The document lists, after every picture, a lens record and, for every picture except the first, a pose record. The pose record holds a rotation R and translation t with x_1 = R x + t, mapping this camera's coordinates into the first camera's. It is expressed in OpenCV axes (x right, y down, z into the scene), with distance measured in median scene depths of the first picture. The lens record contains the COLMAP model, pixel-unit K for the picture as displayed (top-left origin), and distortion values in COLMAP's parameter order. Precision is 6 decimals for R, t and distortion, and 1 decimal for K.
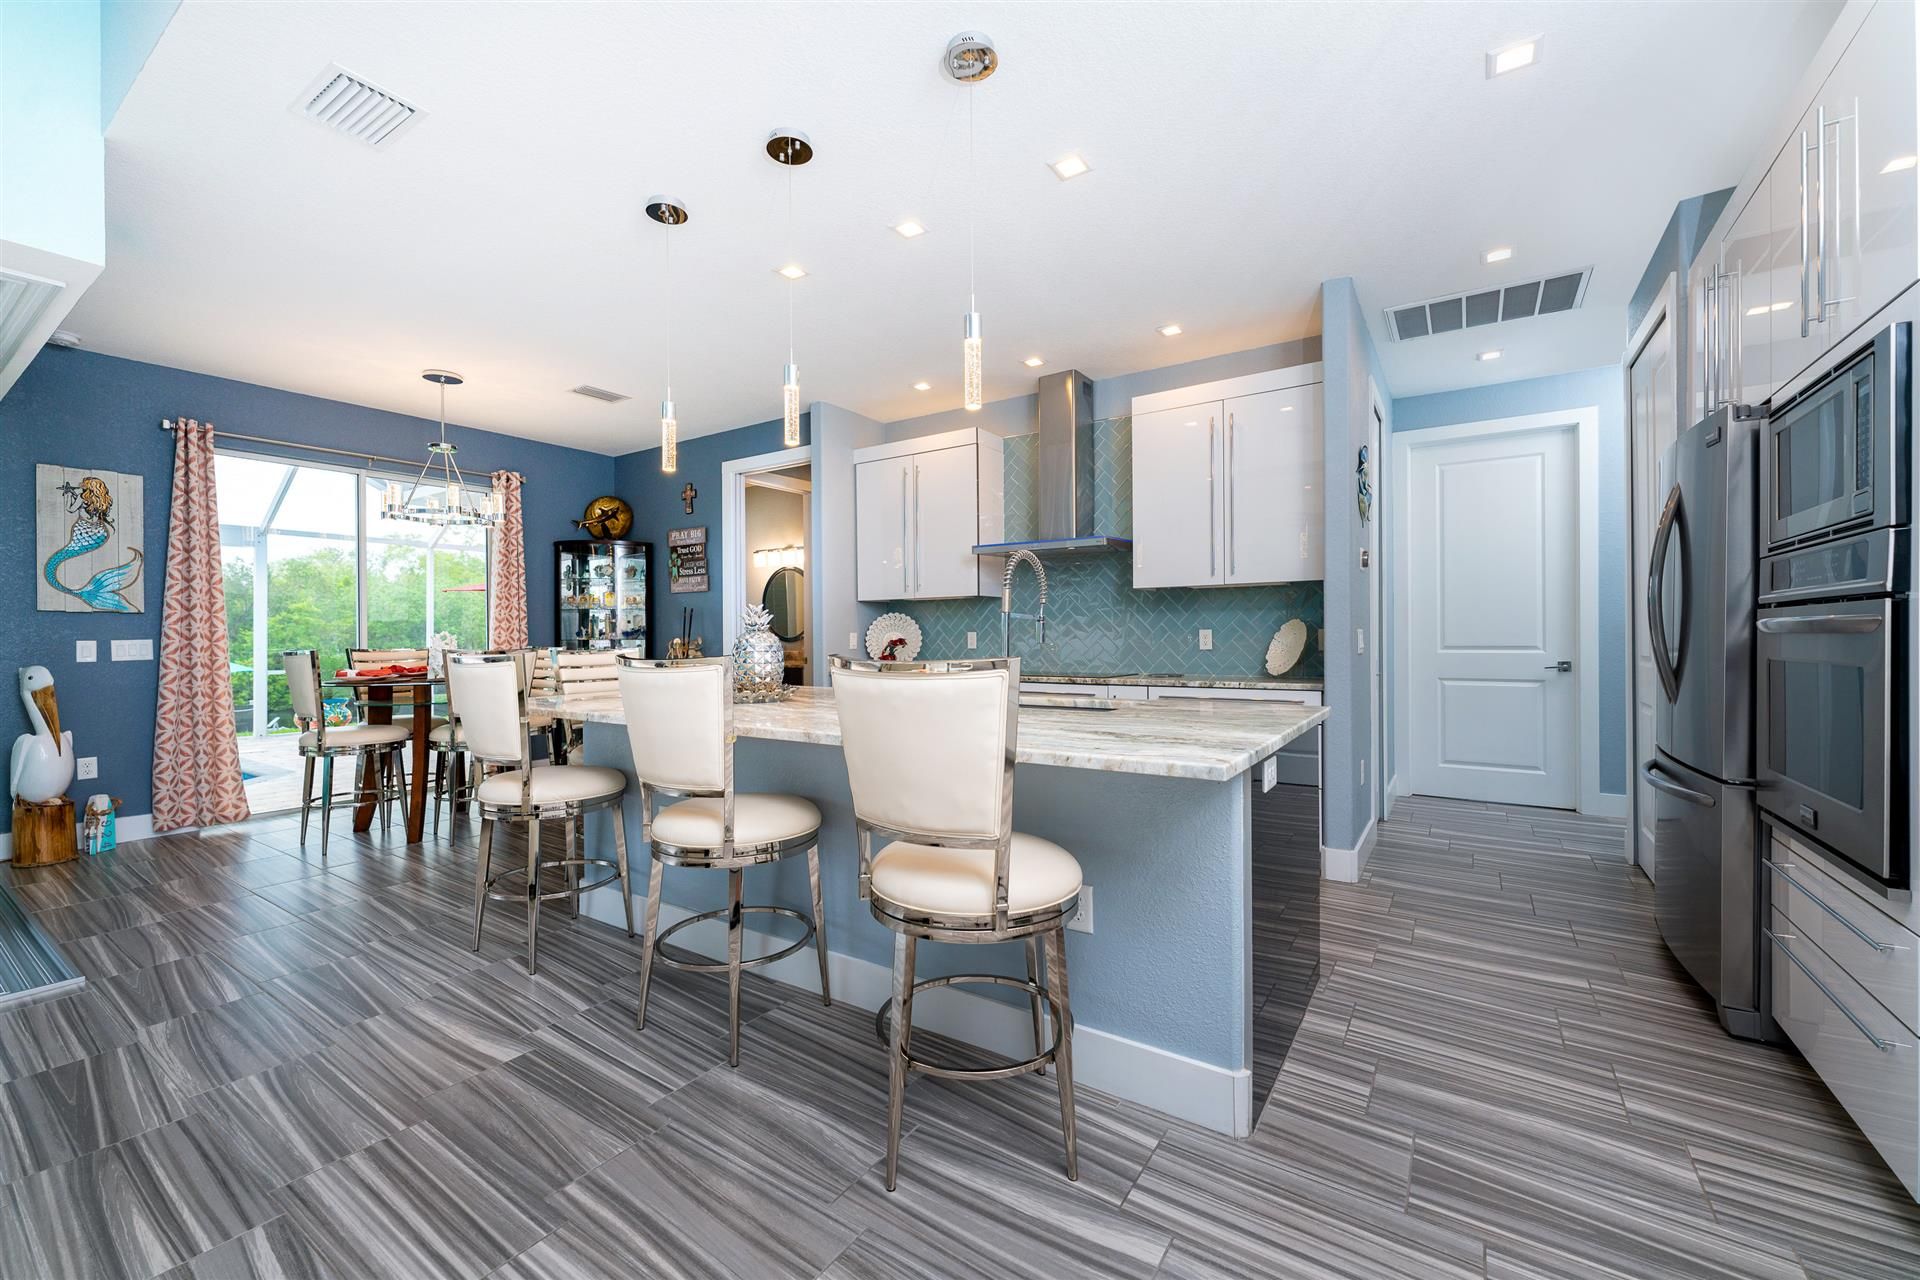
lens RADIAL K [[764.6, 0, 949.5], [0, 764.6, 638.0], [0, 0, 1]] dist [0.001393, 0.000195]
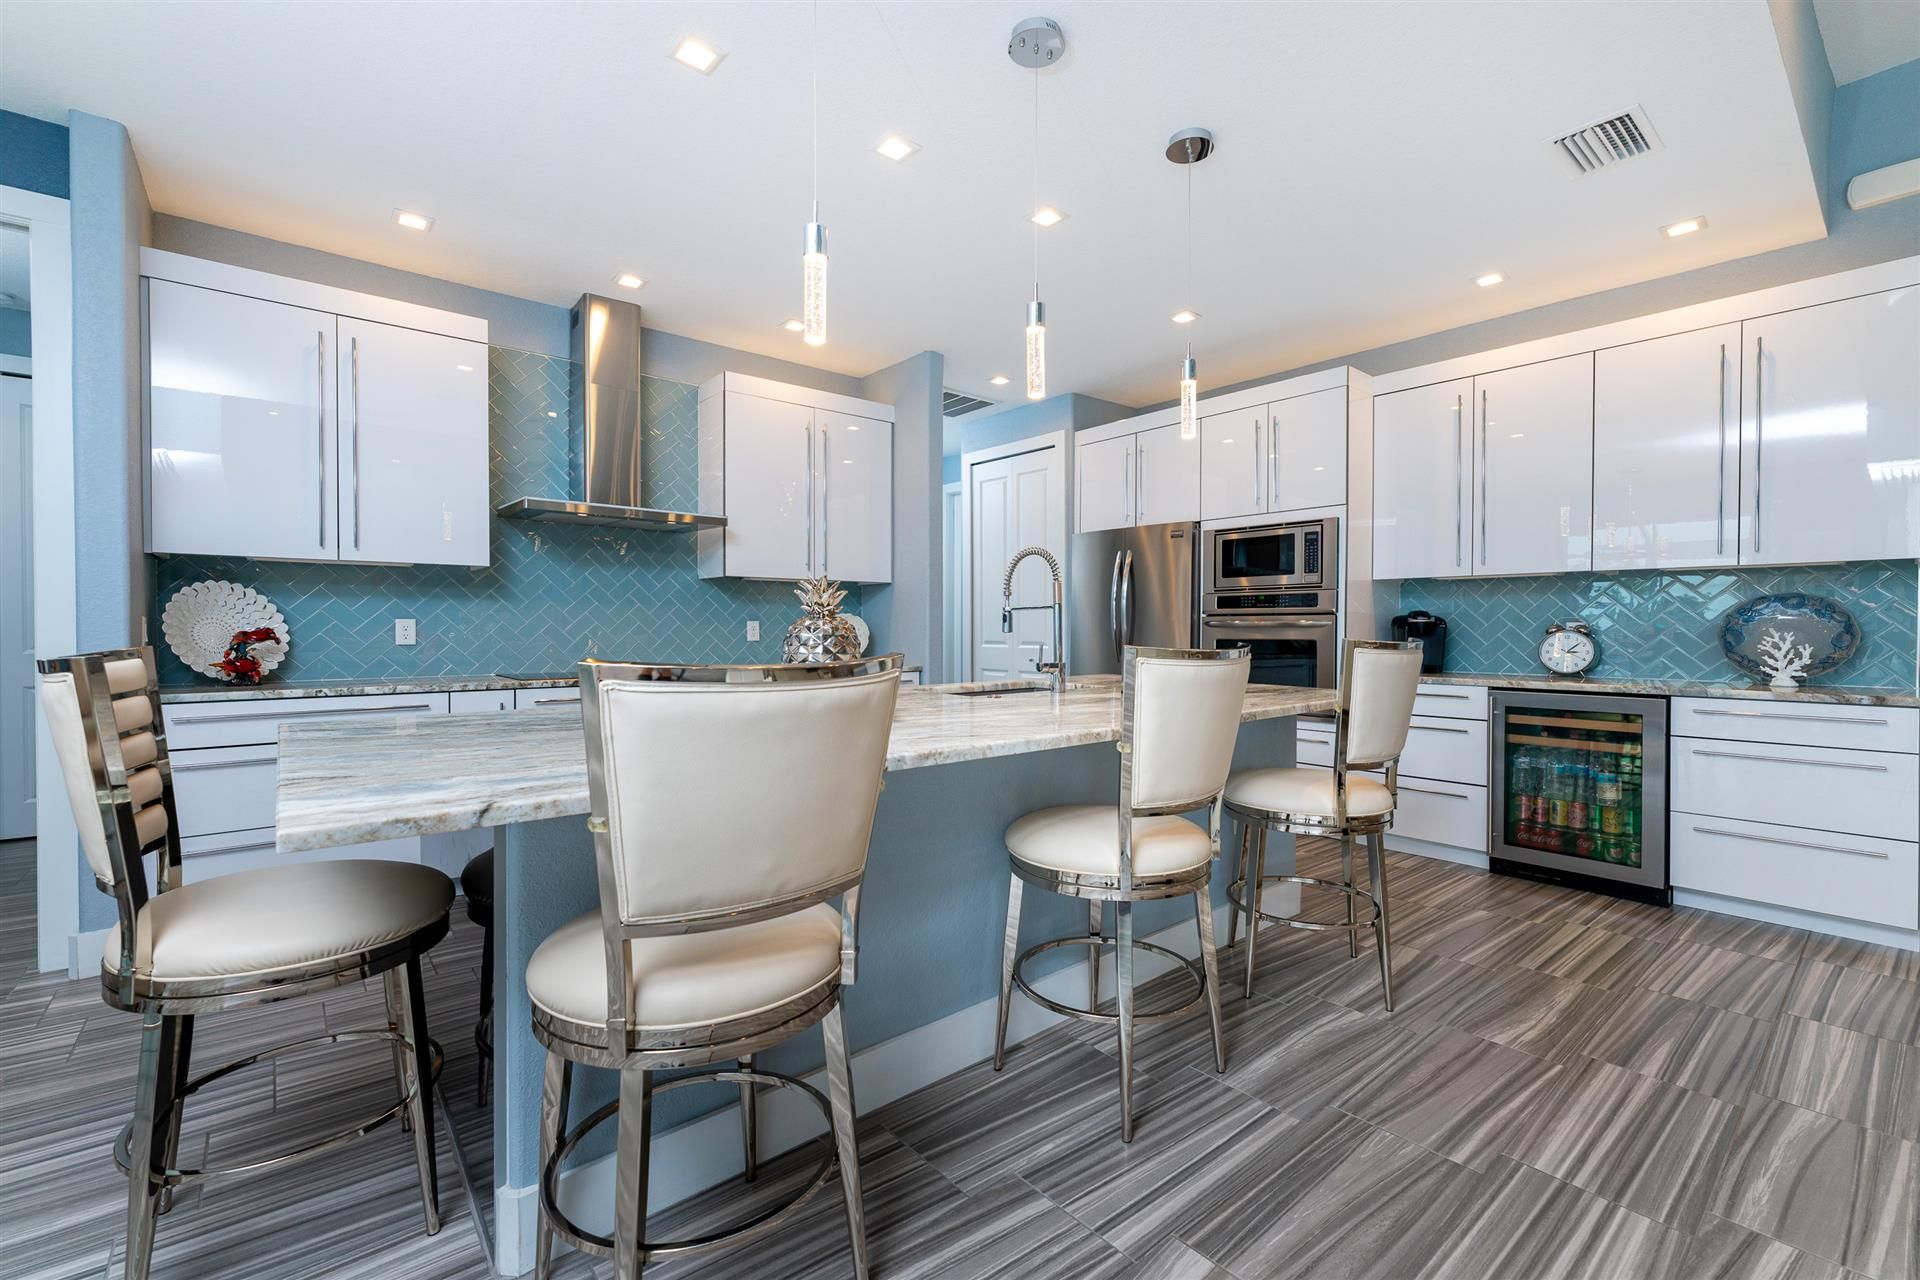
lens RADIAL K [[764.6, 0, 957.6], [0, 764.6, 639.2], [0, 0, 1]] dist [0.001393, 0.000195]
pose [[0.303318, -0.007716, 0.952858, -1.102641], [-0.000335, 0.999966, 0.008205, 0.008819], [-0.952889, -0.002808, 0.303305, 0.877016]]
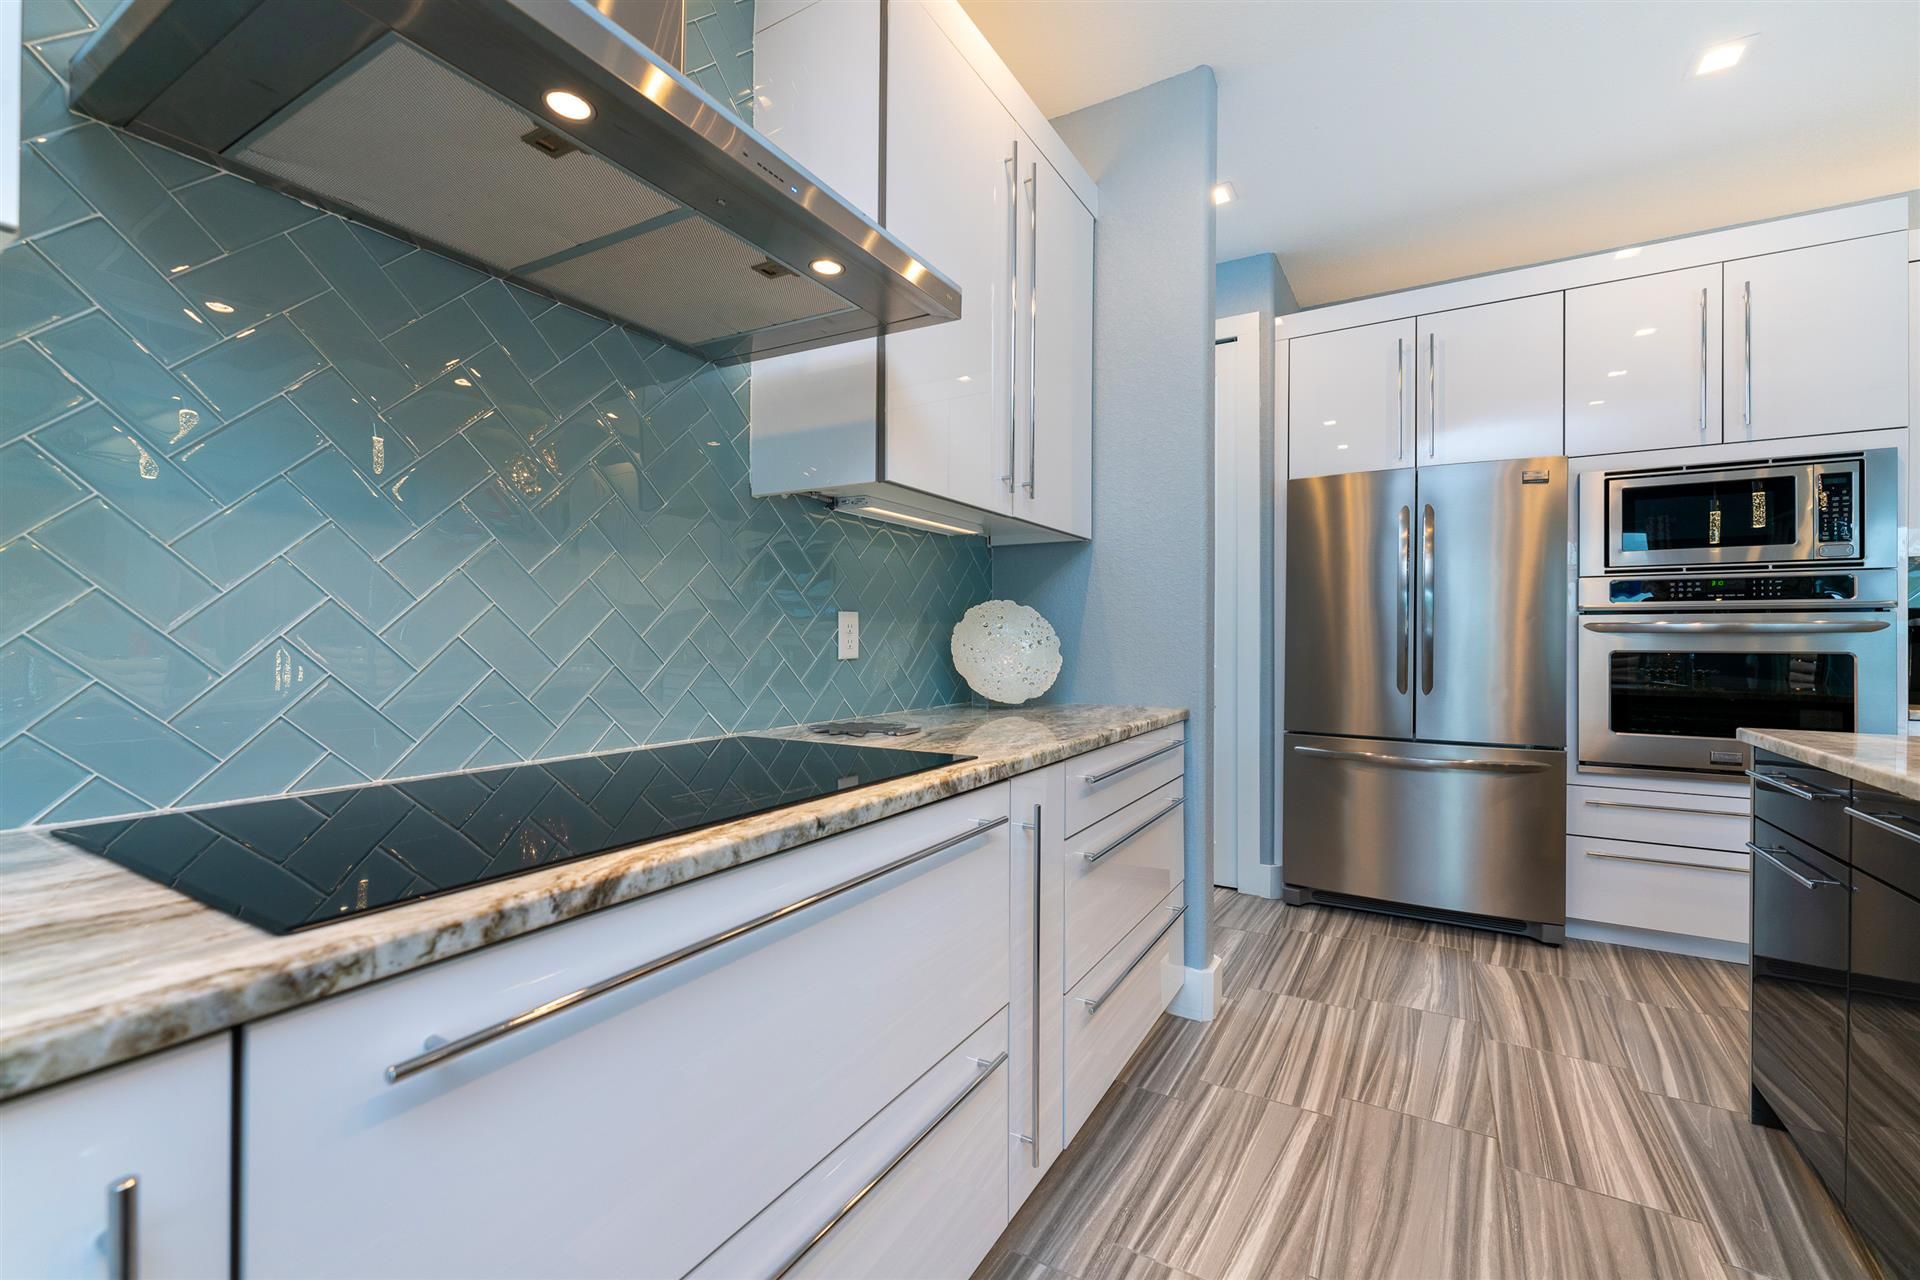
lens RADIAL K [[764.6, 0, 943.1], [0, 764.6, 632.3], [0, 0, 1]] dist [0.001393, 0.000195]
pose [[-0.003040, 0.003966, 0.999988, -0.188159], [-0.005439, 0.999977, -0.003983, 0.004847], [-0.999981, -0.005451, -0.003019, 1.895672]]
